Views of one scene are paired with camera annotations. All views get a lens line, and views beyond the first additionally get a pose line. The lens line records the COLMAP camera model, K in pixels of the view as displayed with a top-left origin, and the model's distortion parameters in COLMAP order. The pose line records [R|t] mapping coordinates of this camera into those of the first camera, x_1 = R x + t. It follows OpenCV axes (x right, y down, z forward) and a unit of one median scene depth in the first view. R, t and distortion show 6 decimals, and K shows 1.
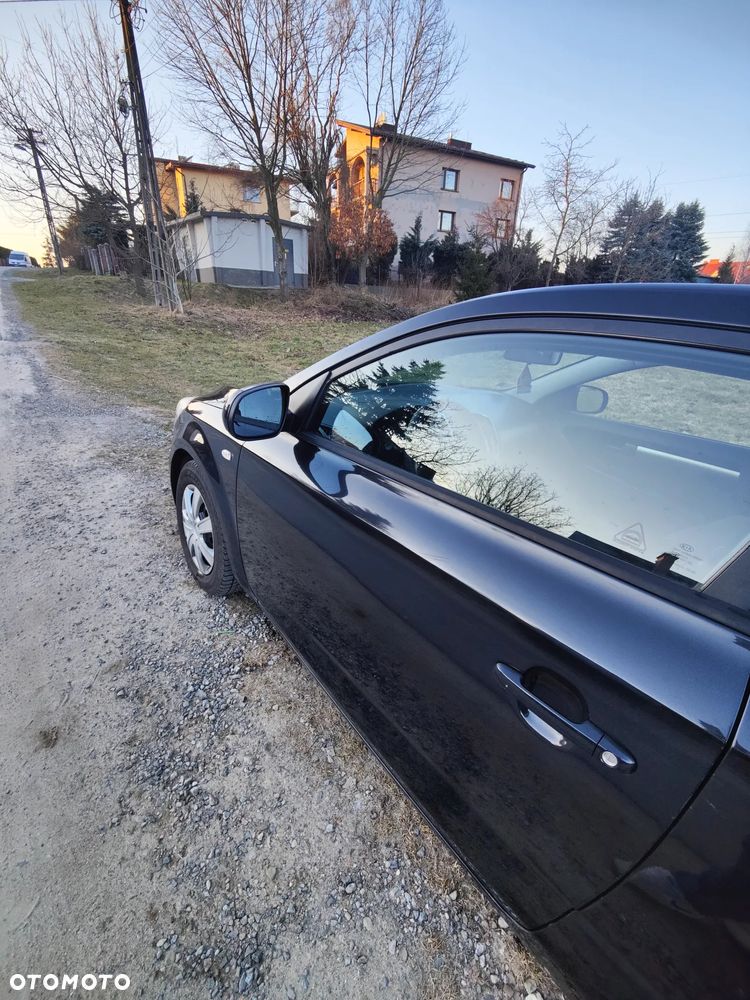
lens RADIAL K [[432.2, 0, 375.2], [0, 432.2, 499.0], [0, 0, 1]] dist [0.008837, -0.008249]
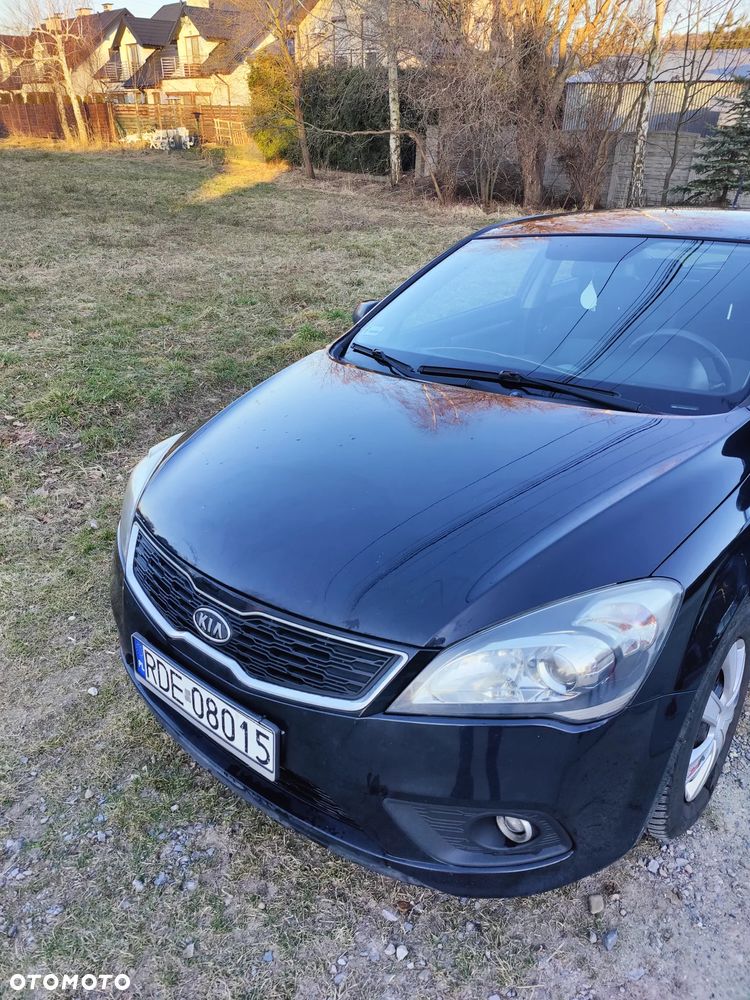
lens RADIAL K [[689.2, 0, 380.8], [0, 689.2, 503.9], [0, 0, 1]] dist [0.054107, -0.055234]
pose [[-0.177127, -0.504267, 0.845187, -0.109745], [0.385934, 0.754397, 0.530980, -0.088979], [-0.905362, 0.420237, 0.060990, 0.141812]]
